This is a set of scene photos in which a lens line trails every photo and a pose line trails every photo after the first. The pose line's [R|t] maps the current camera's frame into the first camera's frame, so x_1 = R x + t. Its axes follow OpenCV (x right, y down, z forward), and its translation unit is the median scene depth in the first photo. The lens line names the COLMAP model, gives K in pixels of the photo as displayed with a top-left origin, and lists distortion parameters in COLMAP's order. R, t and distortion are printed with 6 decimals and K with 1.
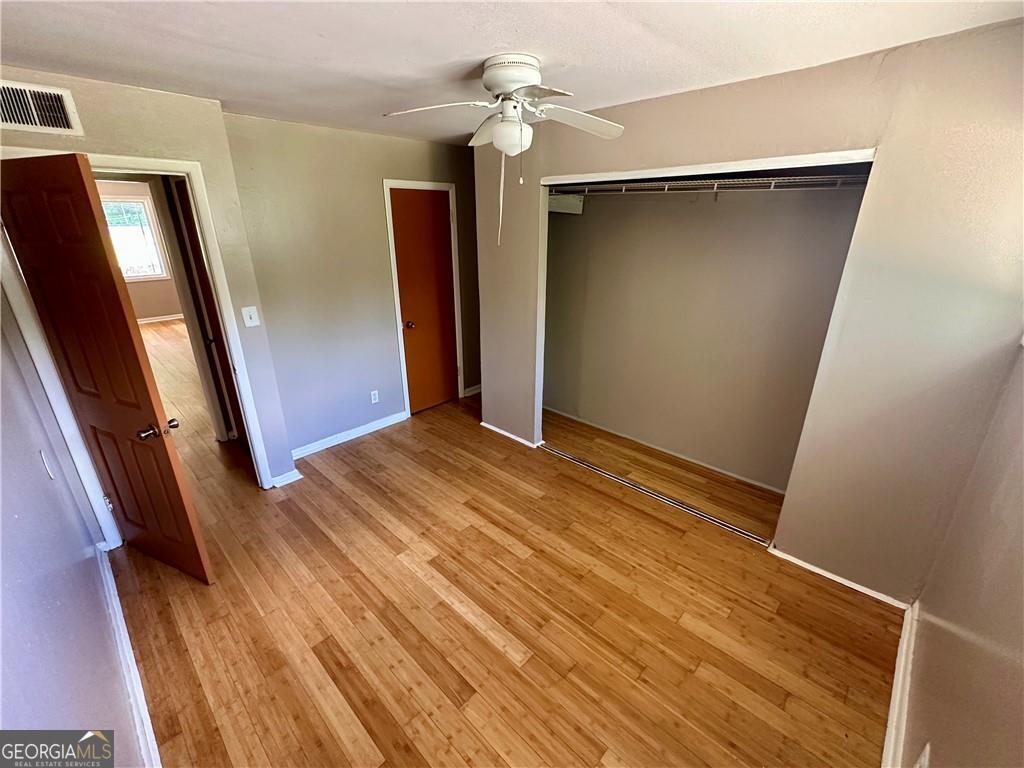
lens RADIAL K [[441.2, 0, 514.2], [0, 441.2, 386.0], [0, 0, 1]] dist [-0.004241, 0.002290]
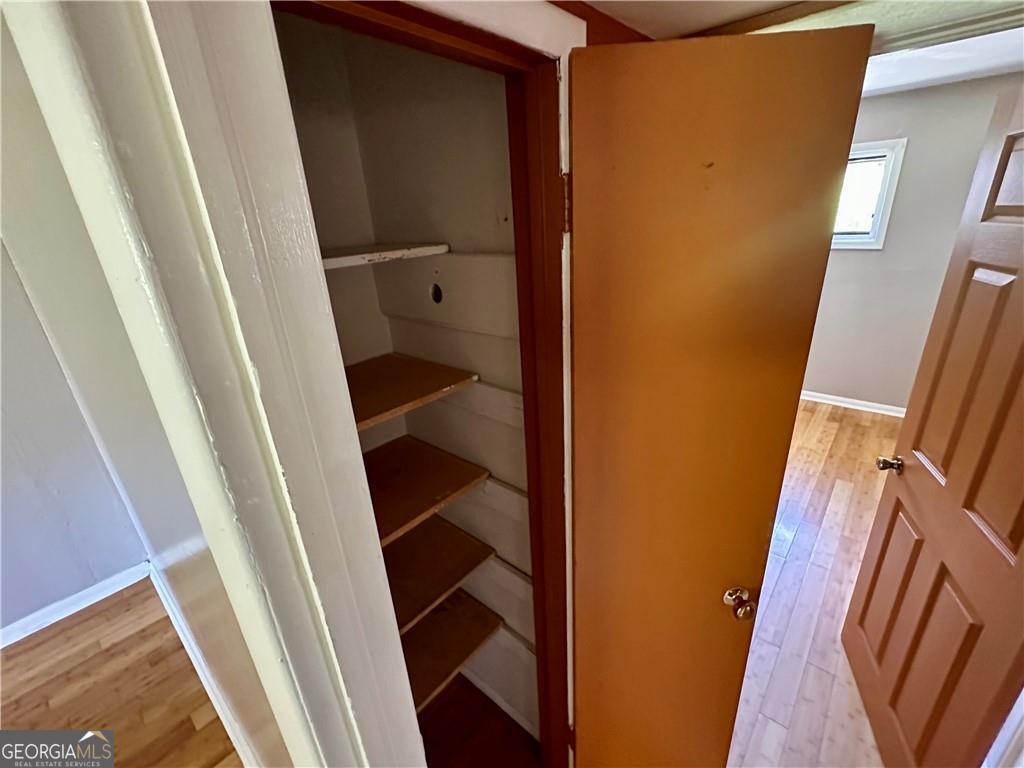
lens RADIAL K [[441.2, 0, 511.7], [0, 441.2, 385.4], [0, 0, 1]] dist [-0.004241, 0.002290]
pose [[-0.043878, -0.359605, 0.932072, -1.027733], [0.414599, 0.842283, 0.344481, -0.399785], [-0.908946, 0.401552, 0.112134, 1.053844]]
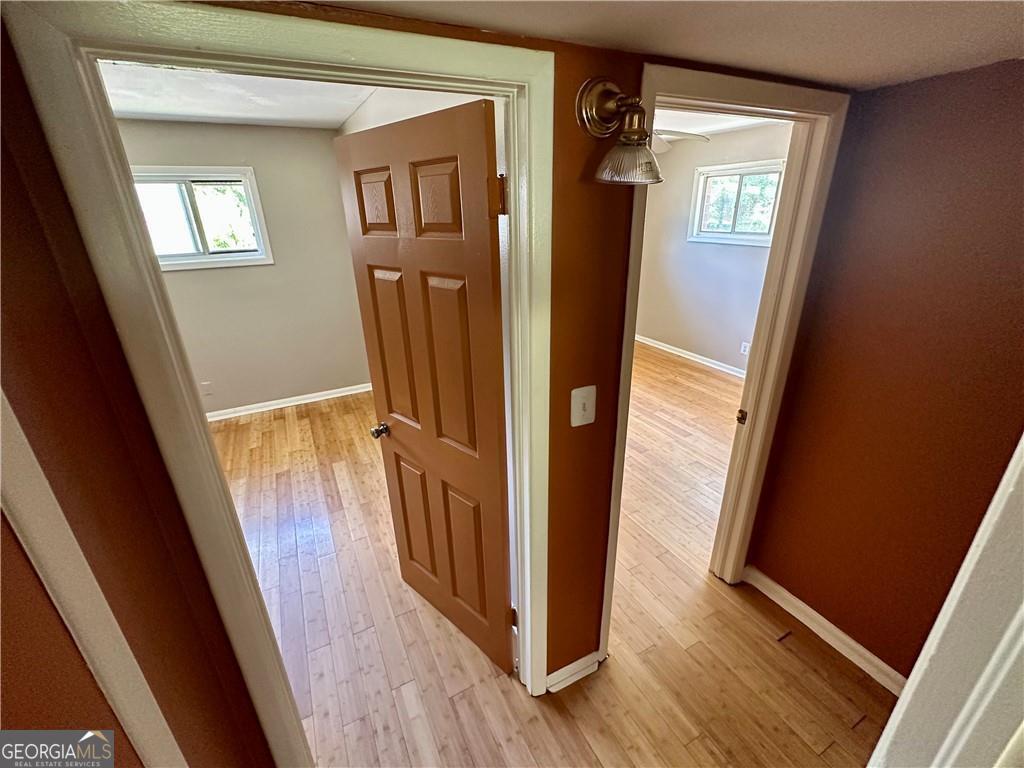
lens RADIAL K [[441.2, 0, 510.6], [0, 441.2, 384.0], [0, 0, 1]] dist [-0.004241, 0.002290]
pose [[-0.945234, -0.099633, 0.310814, -0.963383], [0.140775, 0.734696, 0.663629, -0.404509], [-0.294473, 0.671040, -0.680434, 1.077741]]
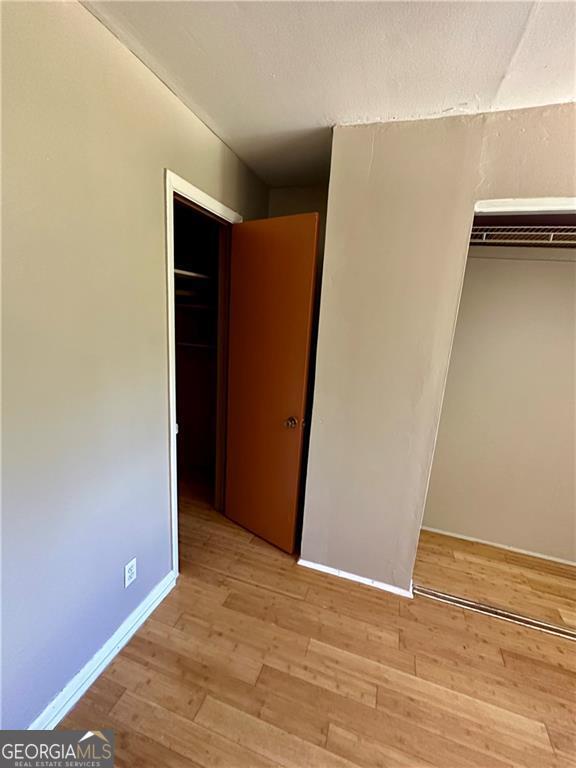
lens RADIAL K [[330.9, 0, 288.6], [0, 330.9, 382.3], [0, 0, 1]] dist [-0.004241, 0.002290]
pose [[0.902770, -0.035640, 0.428645, -0.427017], [0.090969, 0.989839, -0.109289, -0.190994], [-0.420394, 0.137656, 0.896839, 0.754265]]
